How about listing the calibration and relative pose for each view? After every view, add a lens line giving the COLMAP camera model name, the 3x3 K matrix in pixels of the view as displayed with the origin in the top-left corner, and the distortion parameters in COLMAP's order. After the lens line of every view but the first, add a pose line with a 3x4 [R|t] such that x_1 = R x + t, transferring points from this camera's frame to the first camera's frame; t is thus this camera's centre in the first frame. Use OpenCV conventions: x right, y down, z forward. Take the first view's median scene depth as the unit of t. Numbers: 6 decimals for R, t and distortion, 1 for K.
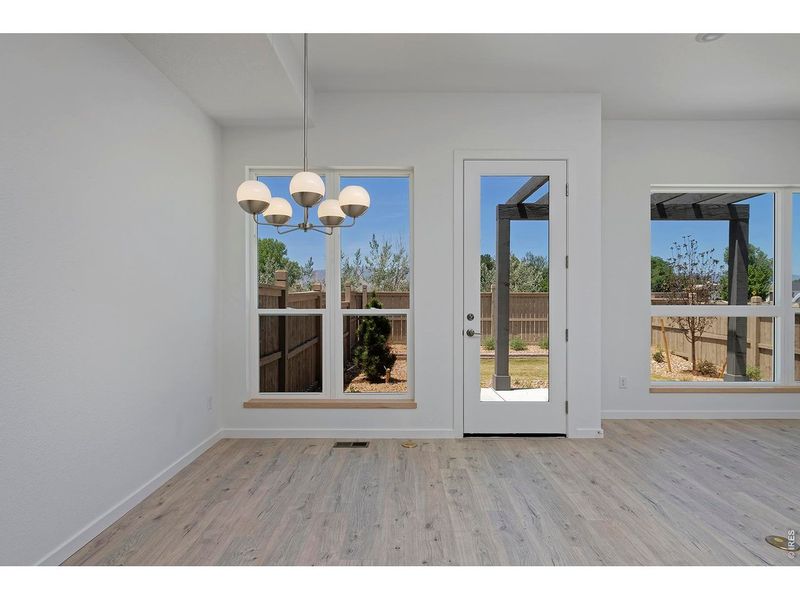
lens RADIAL K [[435.8, 0, 400.0], [0, 435.8, 294.4], [0, 0, 1]] dist [-0.010099, -0.003327]
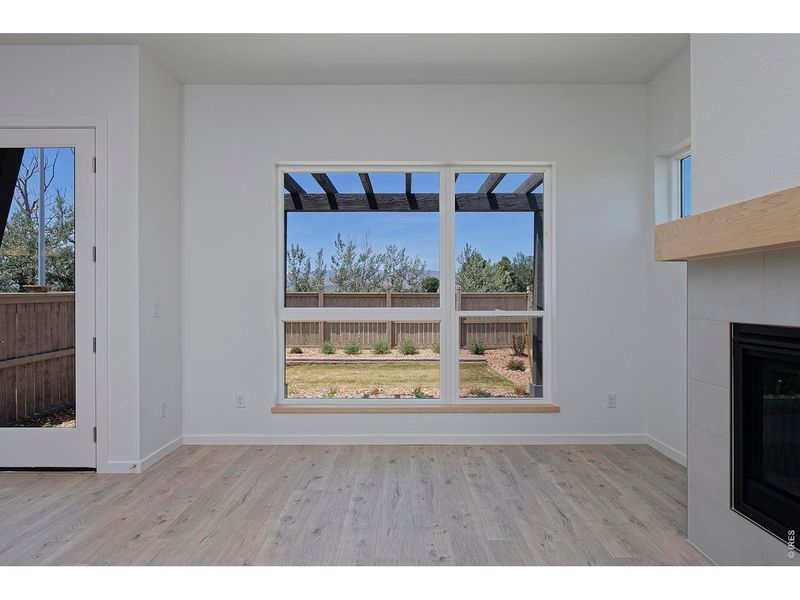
lens RADIAL K [[435.8, 0, 421.0], [0, 435.8, 297.6], [0, 0, 1]] dist [-0.010099, -0.003327]
pose [[0.999538, -0.002957, 0.030266, 0.423729], [0.002772, 0.999977, 0.006152, 0.000838], [-0.030284, -0.006065, 0.999523, 0.080774]]
